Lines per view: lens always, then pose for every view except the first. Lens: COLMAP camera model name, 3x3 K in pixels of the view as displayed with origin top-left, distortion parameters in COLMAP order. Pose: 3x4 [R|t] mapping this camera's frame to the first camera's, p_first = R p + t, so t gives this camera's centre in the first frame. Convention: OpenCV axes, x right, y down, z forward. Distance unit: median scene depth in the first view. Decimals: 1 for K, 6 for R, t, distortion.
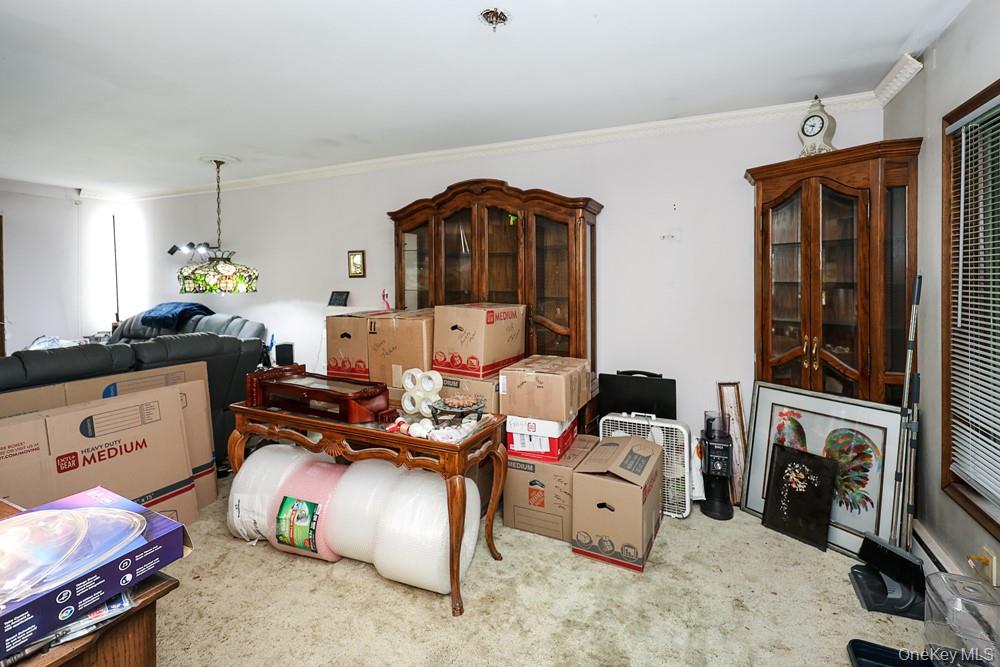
lens RADIAL K [[457.1, 0, 503.4], [0, 457.1, 296.1], [0, 0, 1]] dist [0.000593, -0.000073]
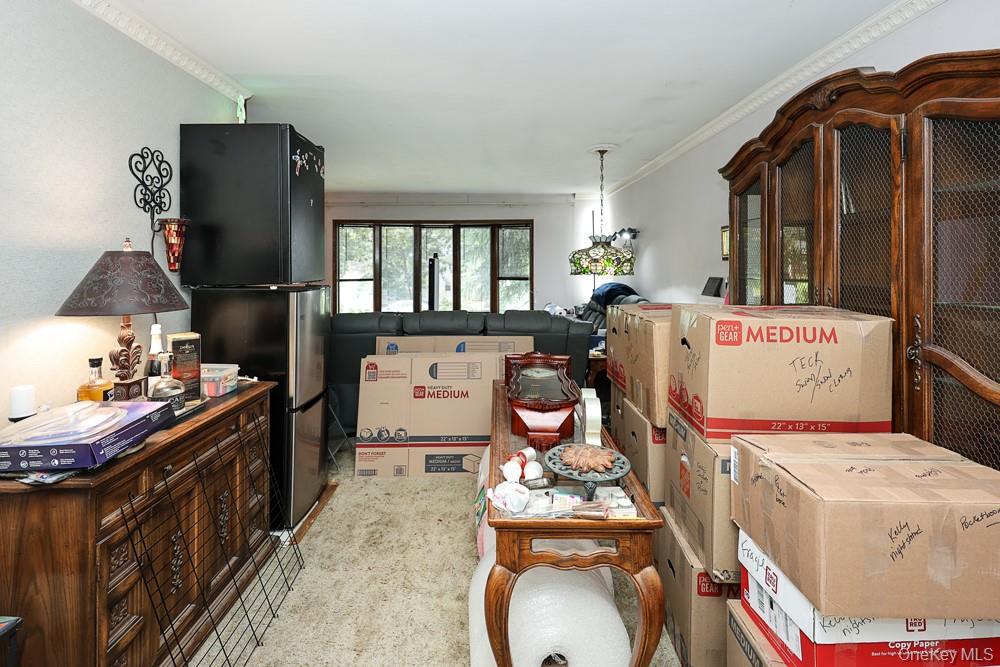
lens RADIAL K [[453.4, 0, 489.2], [0, 453.4, 263.5], [0, 0, 1]] dist [0.002841, -0.000429]
pose [[0.410469, 0.002298, -0.911872, 0.293399], [-0.032668, 0.999392, -0.012187, -0.016652], [0.911289, 0.034791, 0.410295, 0.434287]]
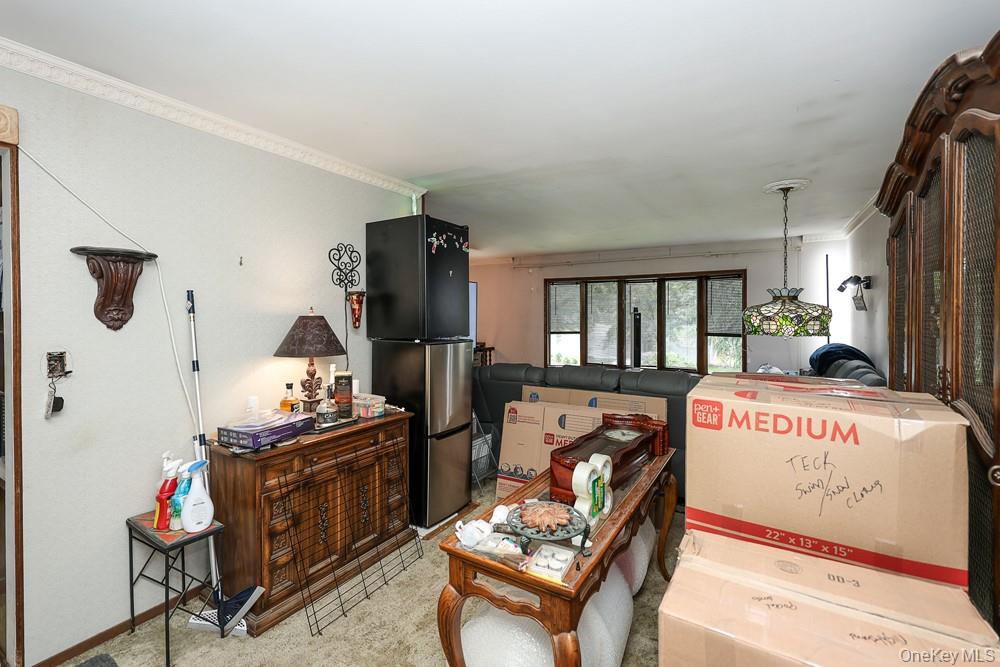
lens RADIAL K [[433.9, 0, 497.7], [0, 433.9, 319.6], [0, 0, 1]] dist [0.001274, 0.000001]
pose [[-0.117571, 0.013425, -0.992974, 0.373779], [-0.034696, 0.999243, 0.017618, -0.043161], [0.992458, 0.036523, -0.117016, 0.702454]]
